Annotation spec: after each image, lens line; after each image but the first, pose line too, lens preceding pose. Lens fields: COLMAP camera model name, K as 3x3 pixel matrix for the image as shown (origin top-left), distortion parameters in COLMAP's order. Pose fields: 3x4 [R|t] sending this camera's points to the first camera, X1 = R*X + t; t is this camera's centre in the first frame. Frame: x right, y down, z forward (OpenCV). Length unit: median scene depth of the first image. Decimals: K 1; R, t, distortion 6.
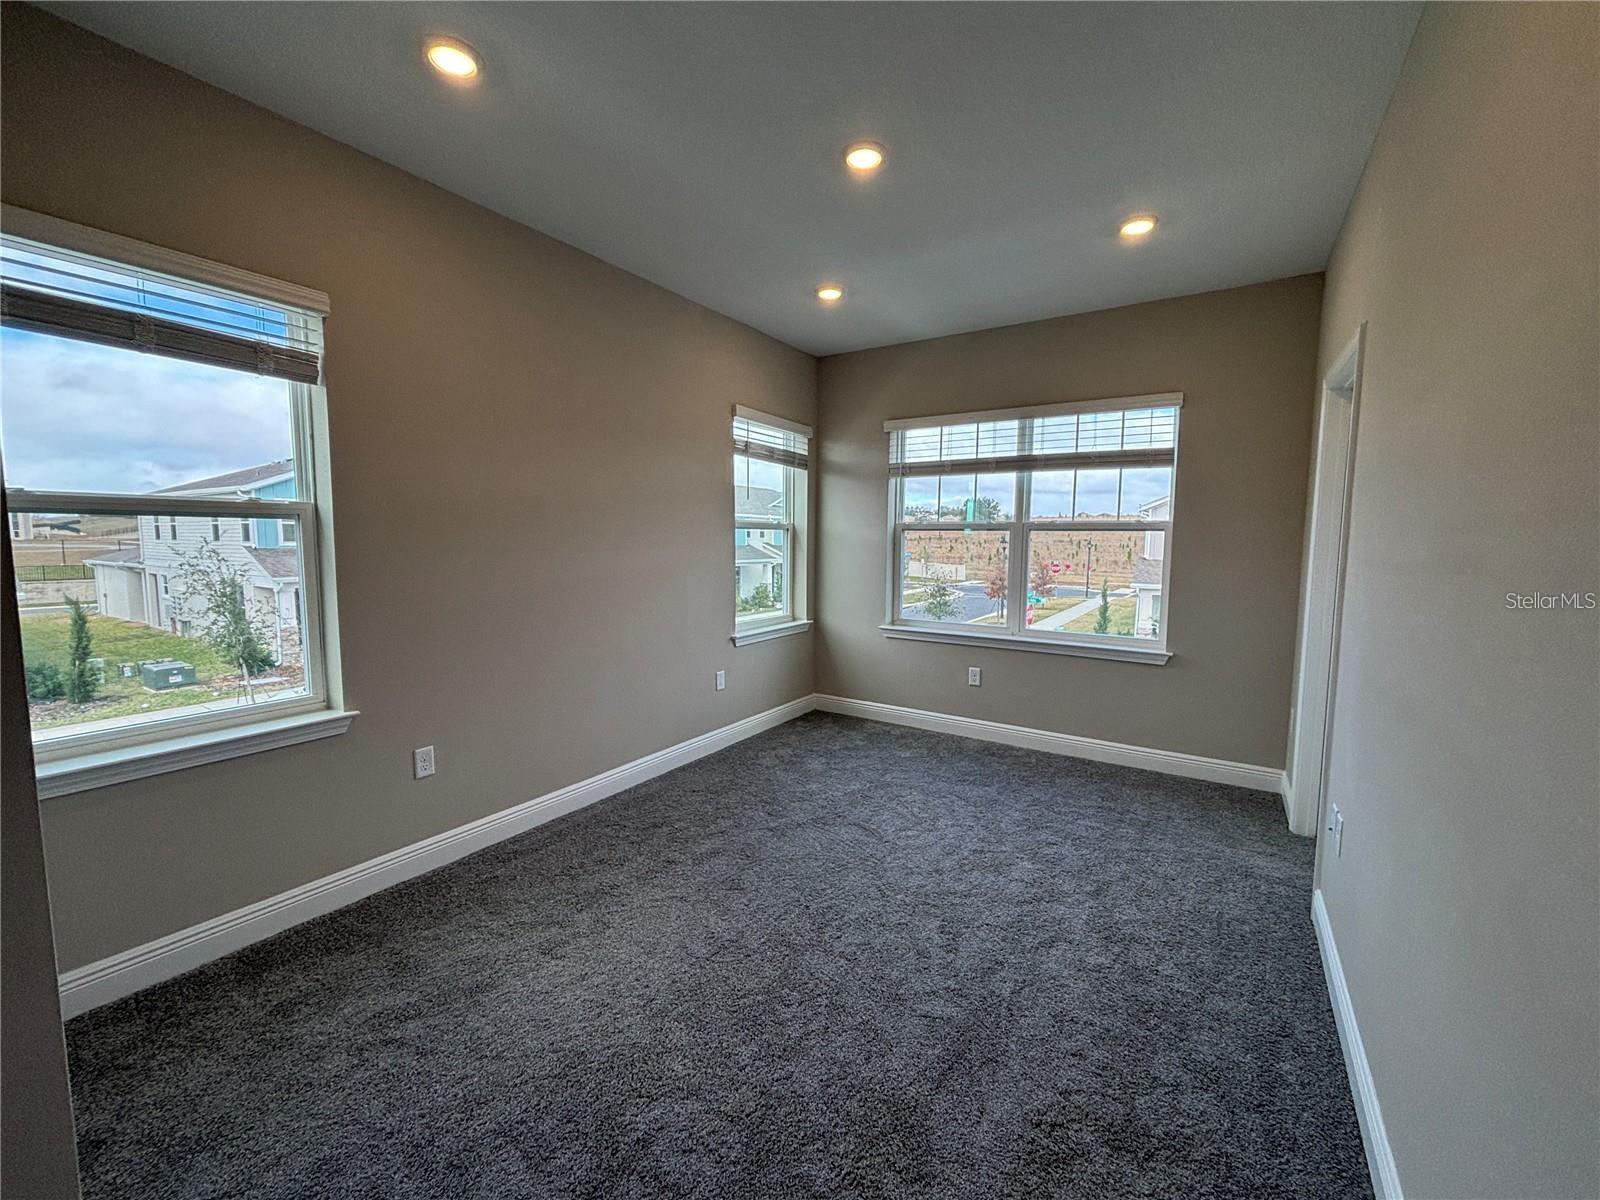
lens RADIAL K [[646.2, 0, 800.0], [0, 646.2, 600.0], [0, 0, 1]] dist [-0.046597, 0.011740]
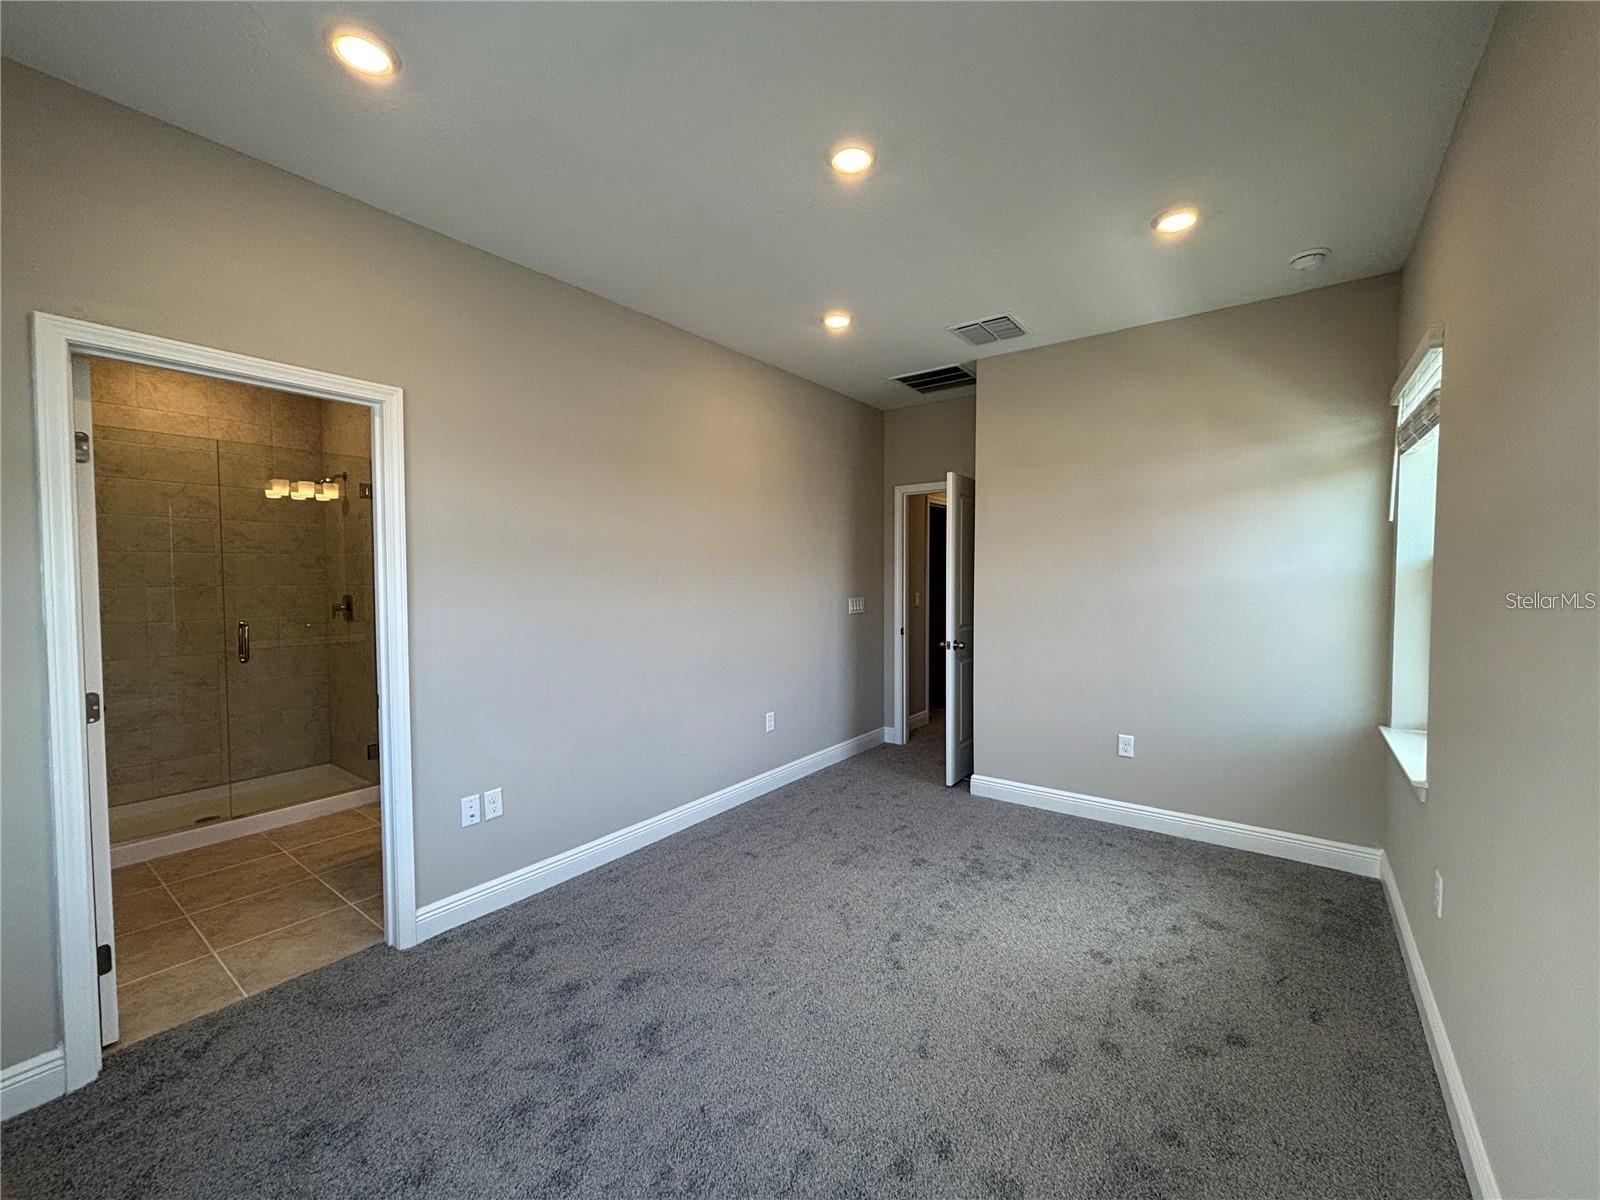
lens RADIAL K [[647.8, 0, 799.3], [0, 647.8, 604.8], [0, 0, 1]] dist [-0.000504, 0.000112]
pose [[0.997624, -0.014788, -0.067292, 0.070600], [0.010796, 0.998181, -0.059312, -0.011116], [0.068047, 0.058444, 0.995969, 0.104666]]
